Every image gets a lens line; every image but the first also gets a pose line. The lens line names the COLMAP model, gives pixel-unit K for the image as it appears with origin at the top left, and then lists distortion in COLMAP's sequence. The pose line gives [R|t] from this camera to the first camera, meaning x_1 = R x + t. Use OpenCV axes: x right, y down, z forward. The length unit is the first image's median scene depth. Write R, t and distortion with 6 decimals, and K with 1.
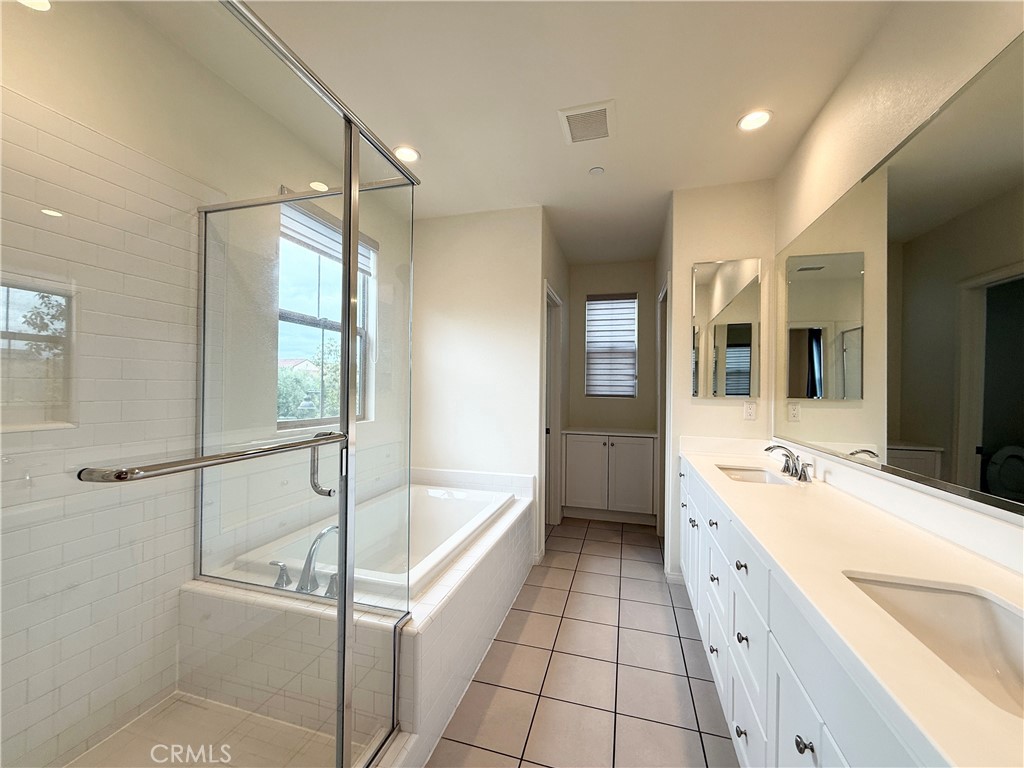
lens RADIAL K [[408.6, 0, 512.0], [0, 408.6, 384.0], [0, 0, 1]] dist [0.000543, 0.000136]
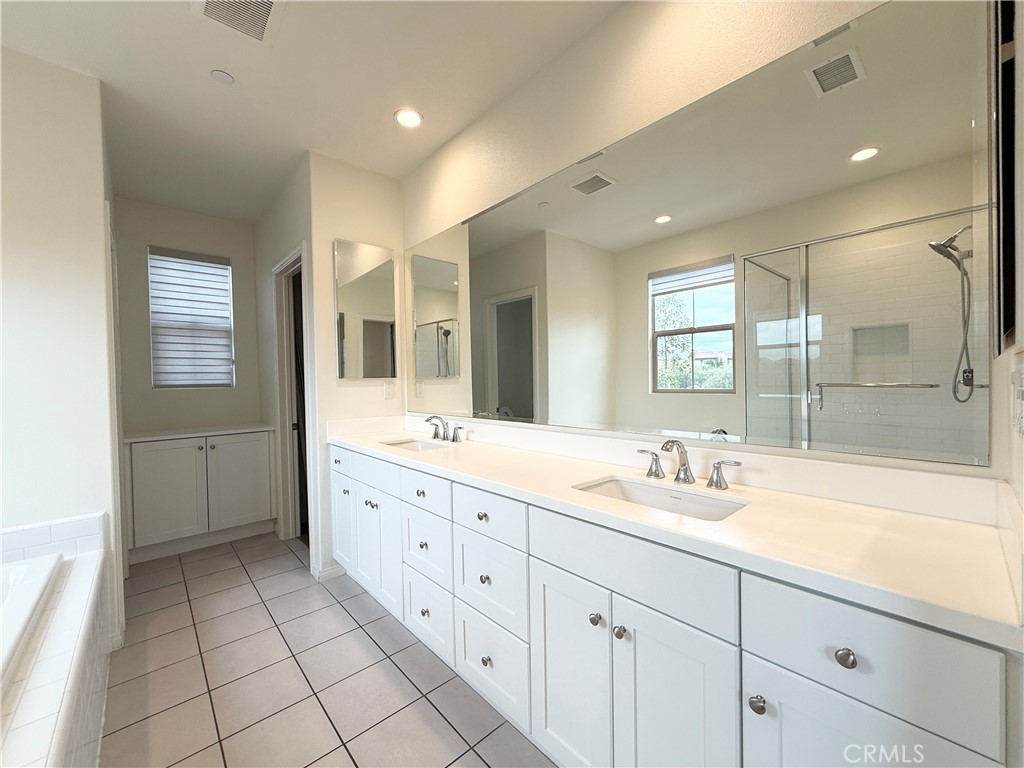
lens RADIAL K [[407.1, 0, 512.0], [0, 407.1, 384.0], [0, 0, 1]] dist [0.007685, 0.000195]
pose [[0.532312, -0.036001, 0.845783, -0.108813], [0.018745, 0.999352, 0.030740, 0.015373], [-0.846341, -0.000509, 0.532641, 0.106083]]
